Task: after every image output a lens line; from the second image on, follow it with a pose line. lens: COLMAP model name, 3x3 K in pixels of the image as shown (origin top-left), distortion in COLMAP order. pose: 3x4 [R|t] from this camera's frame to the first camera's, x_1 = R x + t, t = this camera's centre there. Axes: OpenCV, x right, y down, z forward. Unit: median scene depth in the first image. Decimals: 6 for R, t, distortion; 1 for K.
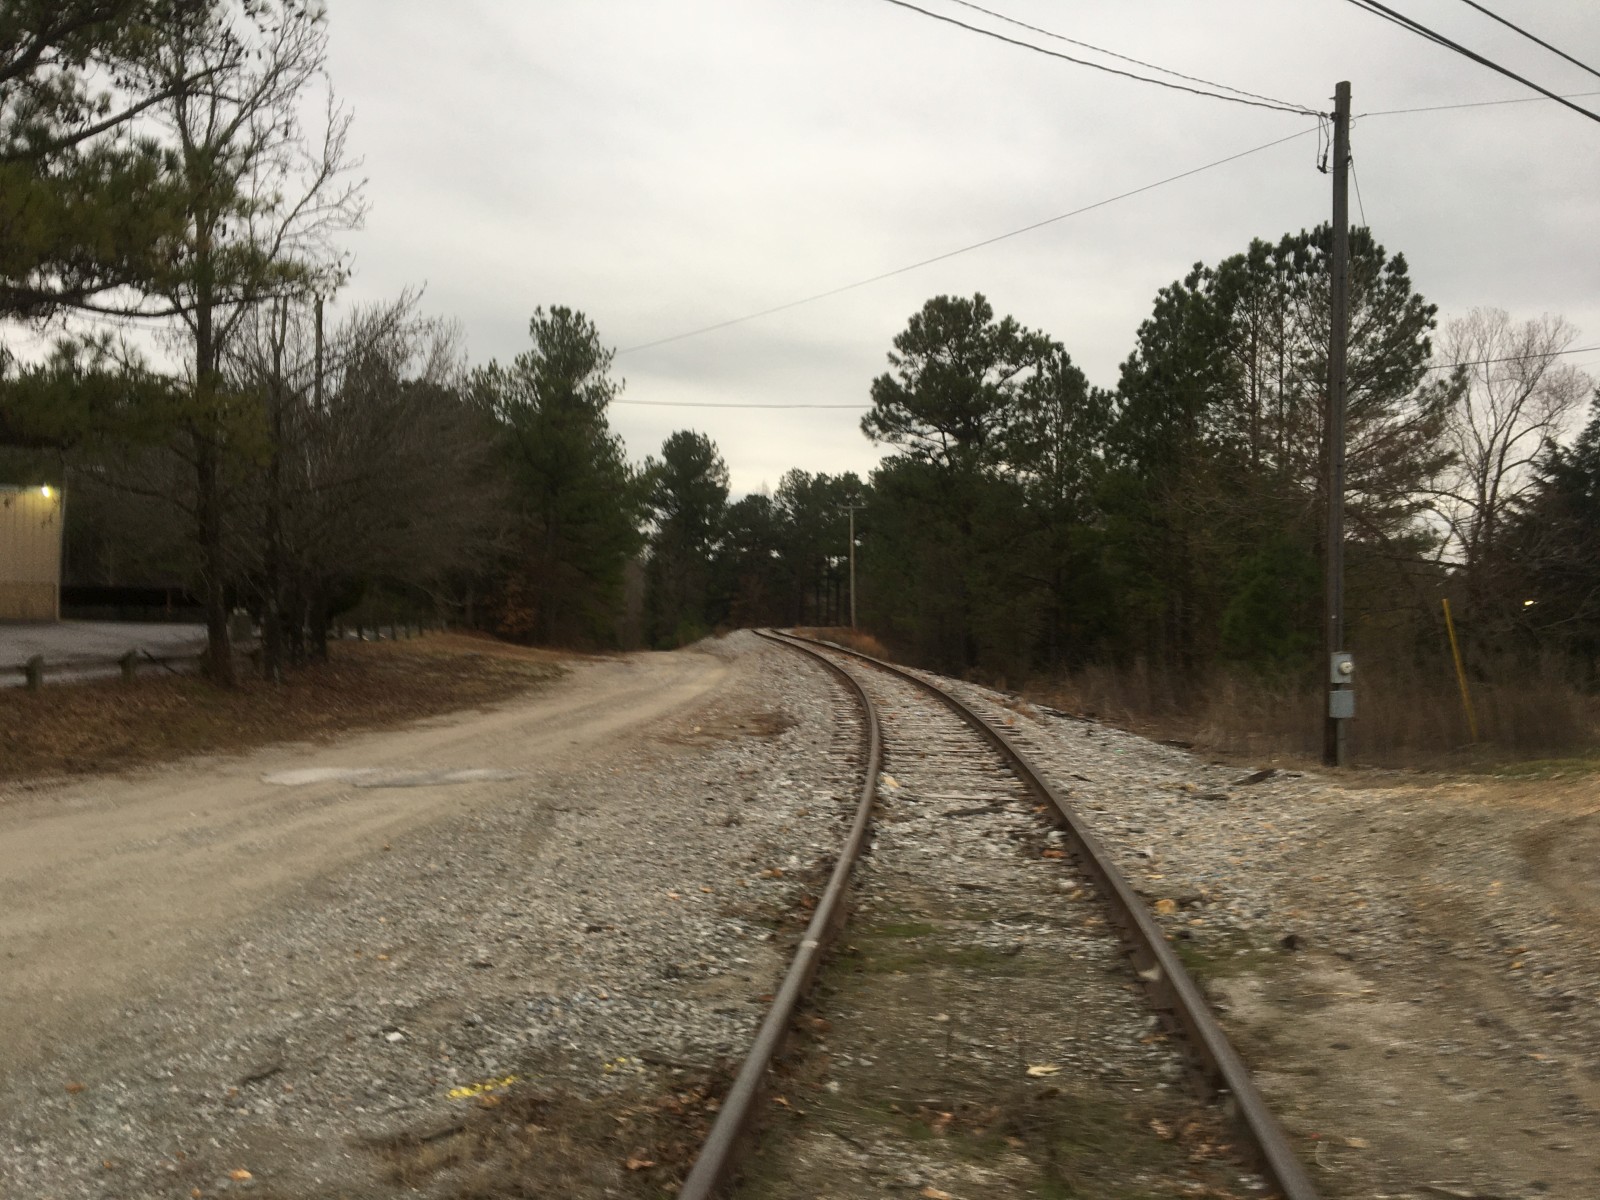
lens RADIAL K [[1355.1, 0, 784.5], [0, 1355.1, 600.7], [0, 0, 1]] dist [0.059593, -0.078263]
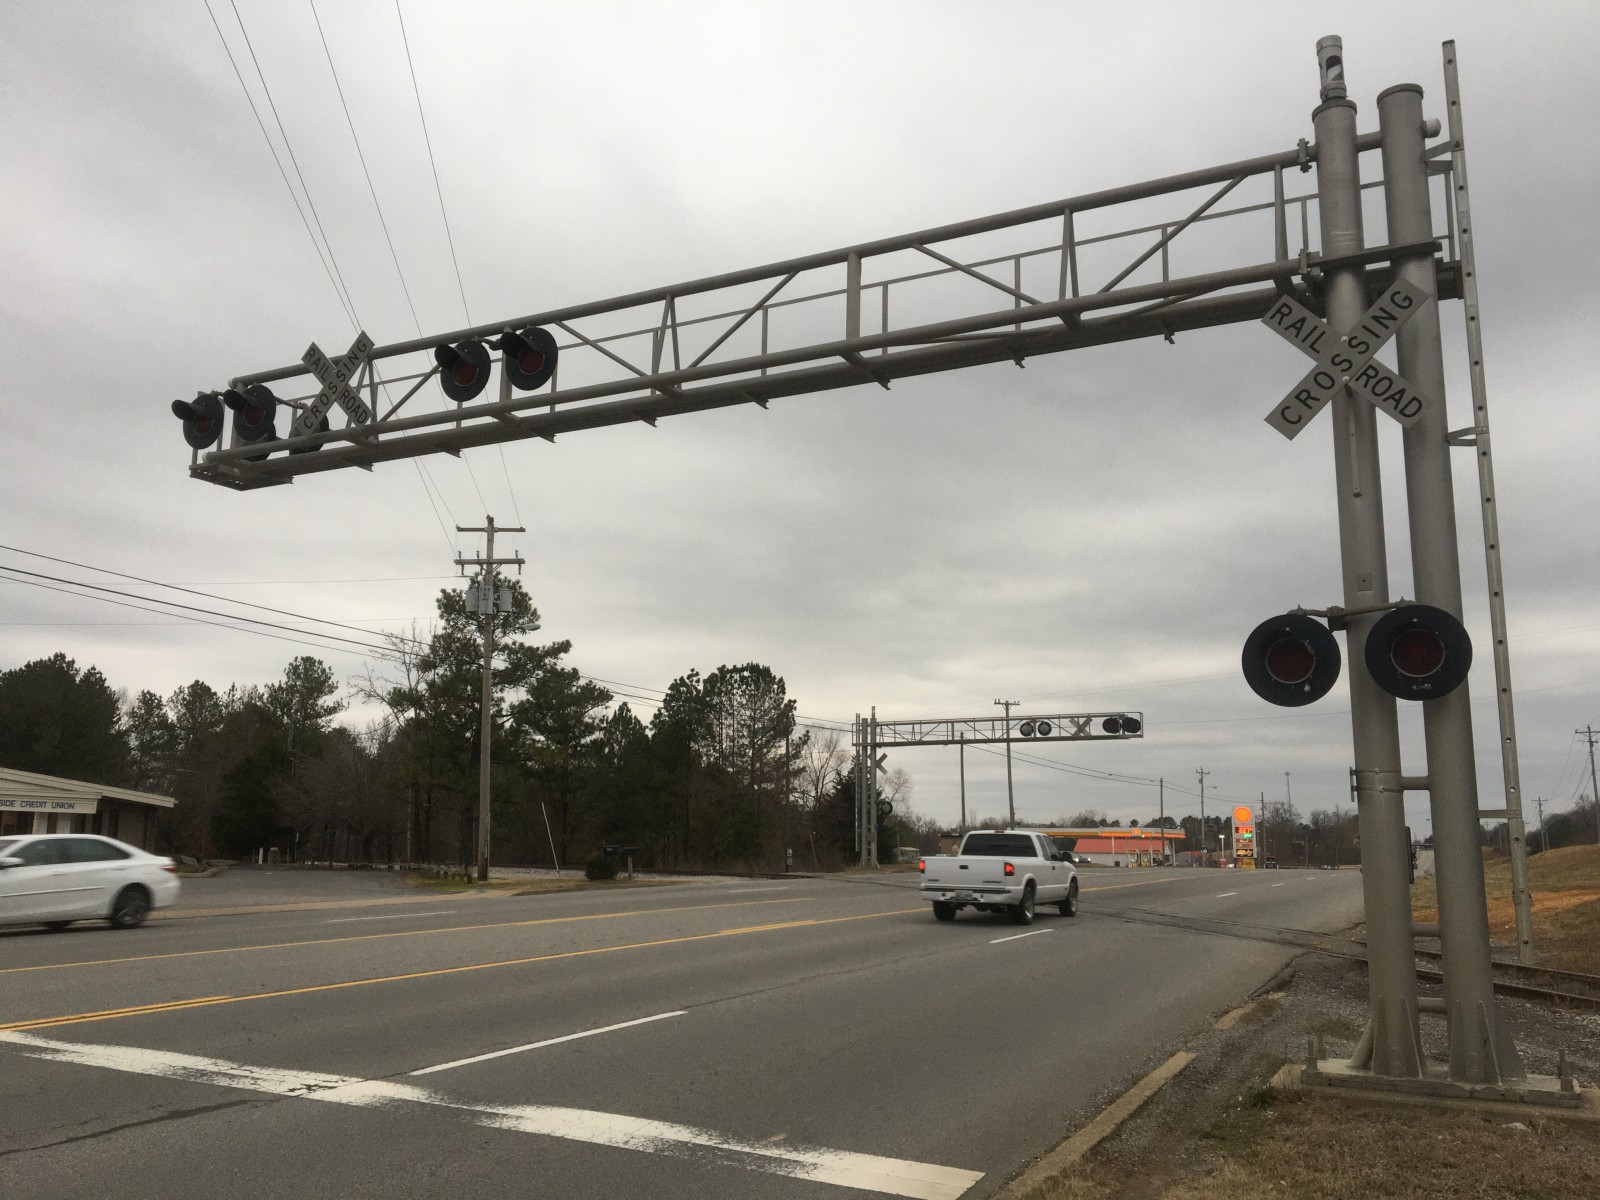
lens RADIAL K [[1355.1, 0, 784.5], [0, 1355.1, 600.7], [0, 0, 1]] dist [0.059593, -0.078263]
pose [[0.899596, 0.062232, 0.432267, -0.512264], [0.011246, 0.986166, -0.165380, -0.008442], [-0.436579, 0.153636, 0.886451, -0.986598]]
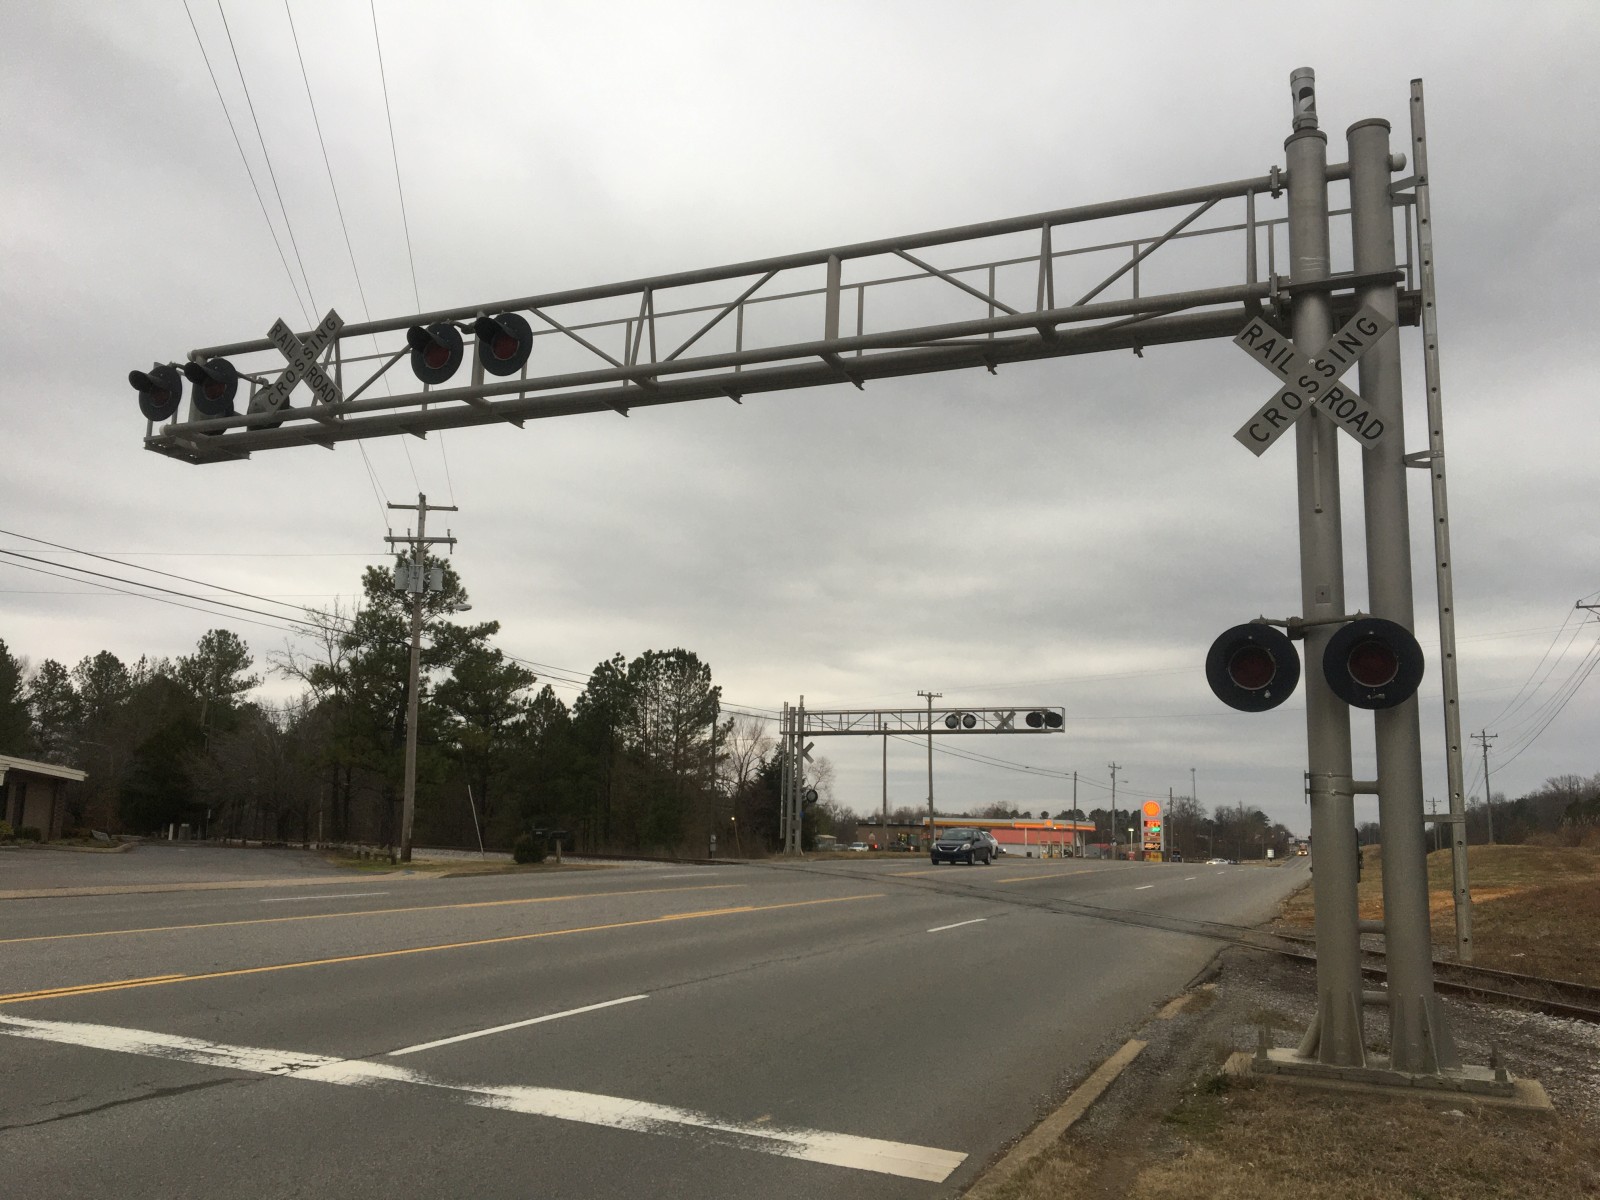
lens RADIAL K [[1355.1, 0, 784.5], [0, 1355.1, 600.7], [0, 0, 1]] dist [0.059593, -0.078263]
pose [[0.870688, 0.083534, 0.484690, -0.524819], [-0.008208, 0.987802, -0.155498, -0.009232], [-0.491767, 0.131412, 0.860753, -0.986239]]
